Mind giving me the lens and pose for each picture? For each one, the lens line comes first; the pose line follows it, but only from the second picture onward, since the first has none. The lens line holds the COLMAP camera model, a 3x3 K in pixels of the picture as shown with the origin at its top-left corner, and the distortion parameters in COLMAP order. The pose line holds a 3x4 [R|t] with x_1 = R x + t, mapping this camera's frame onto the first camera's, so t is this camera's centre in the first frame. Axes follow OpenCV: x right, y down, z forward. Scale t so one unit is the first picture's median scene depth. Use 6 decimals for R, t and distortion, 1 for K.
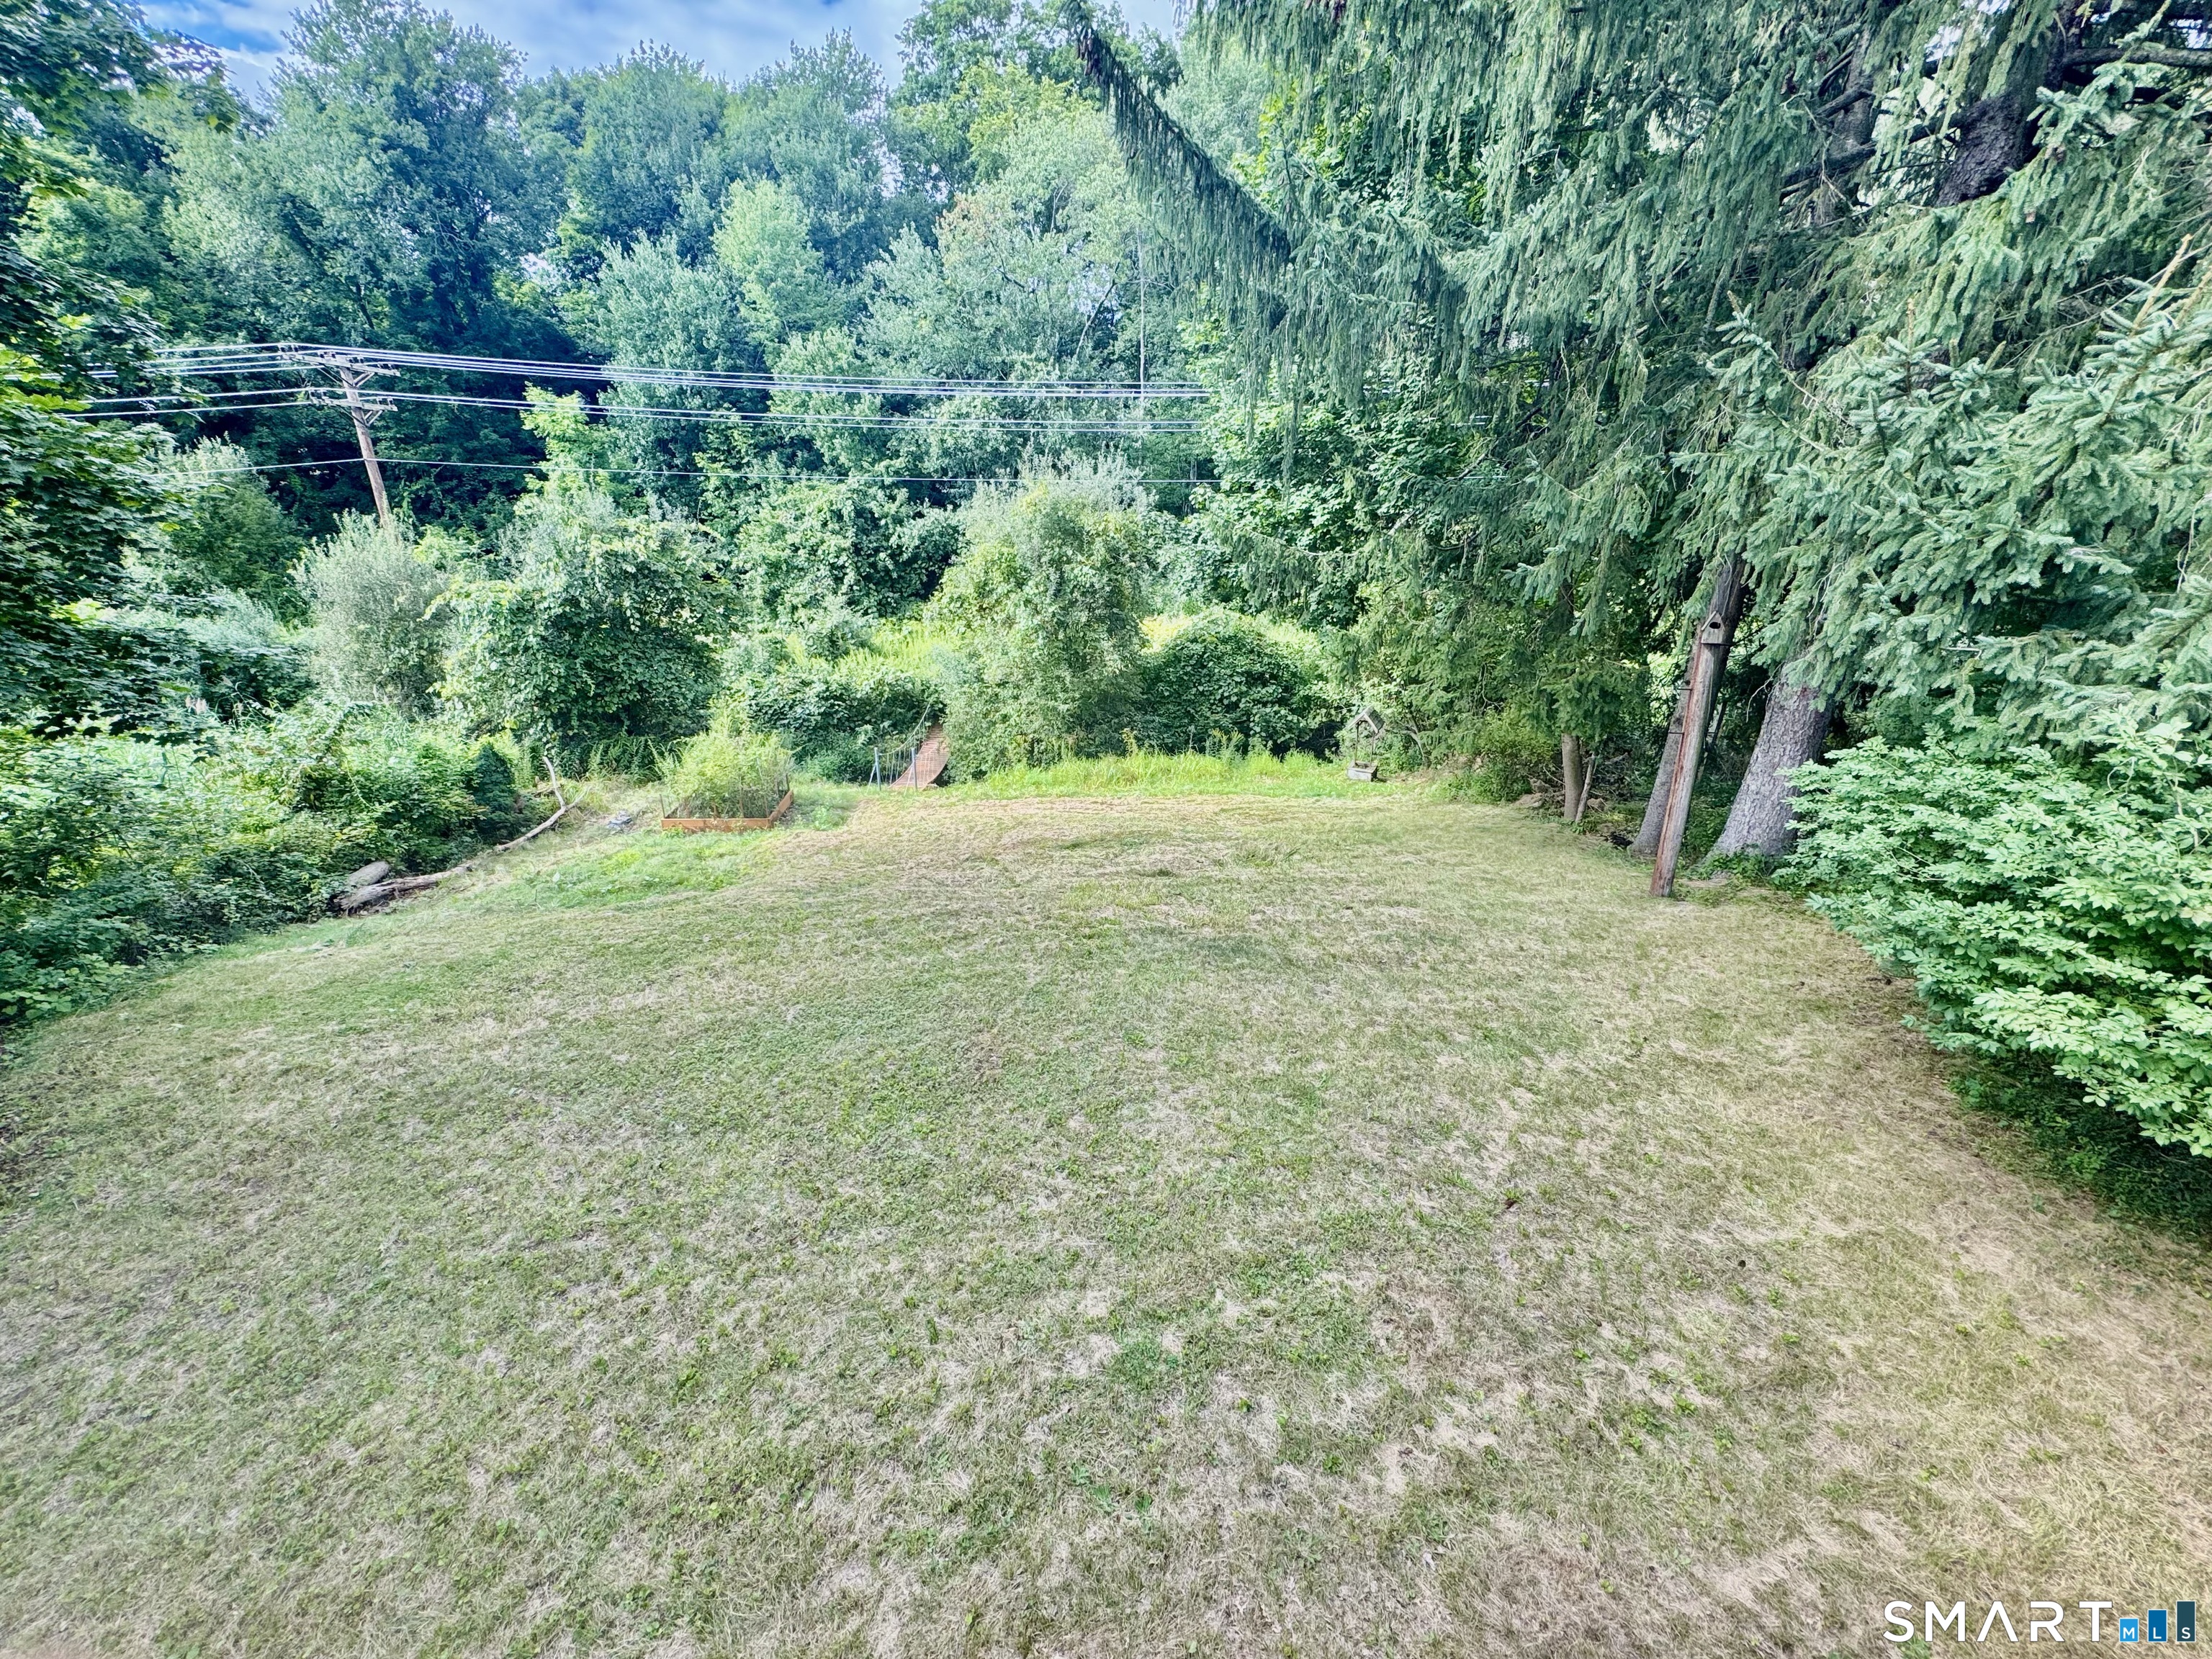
lens RADIAL K [[883.2, 0, 1095.7], [0, 883.2, 830.8], [0, 0, 1]] dist [-0.001975, 0.000834]
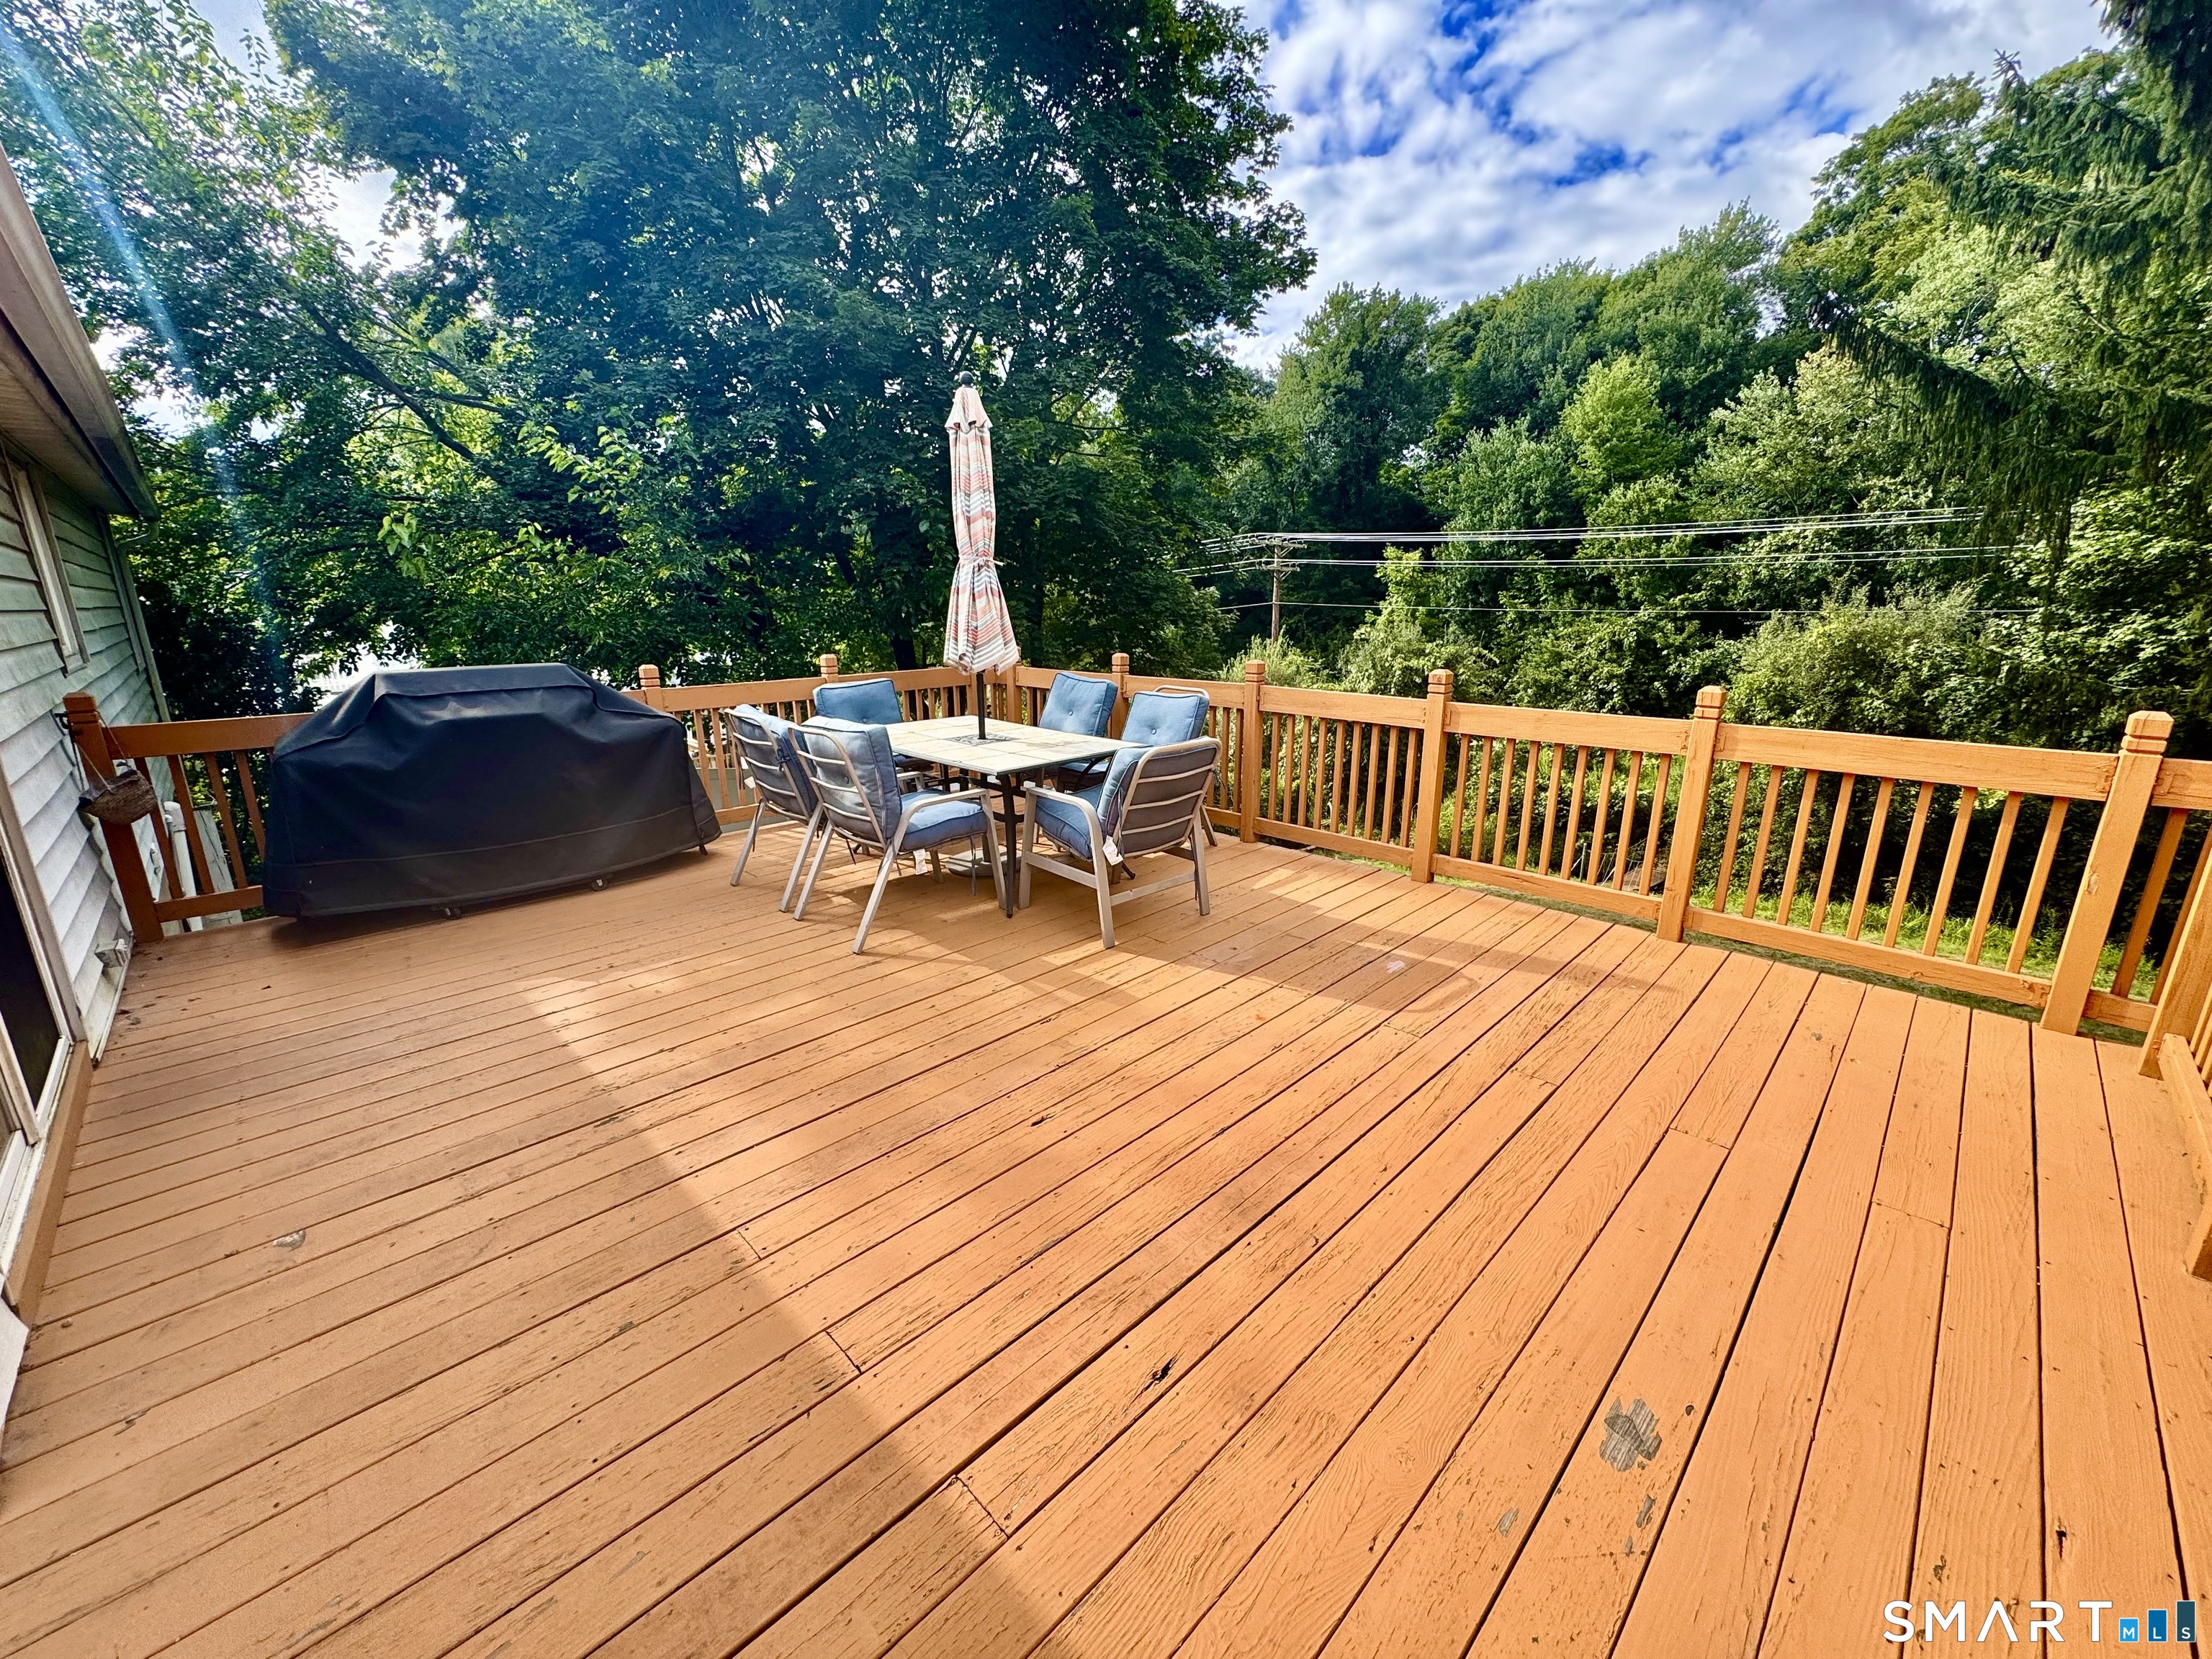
lens RADIAL K [[883.2, 0, 1112.8], [0, 883.2, 842.8], [0, 0, 1]] dist [-0.001975, 0.000834]
pose [[0.691603, 0.171183, -0.701699, 0.069602], [-0.257638, 0.966069, -0.018253, 0.045510], [0.674765, 0.193408, 0.712240, -0.113383]]
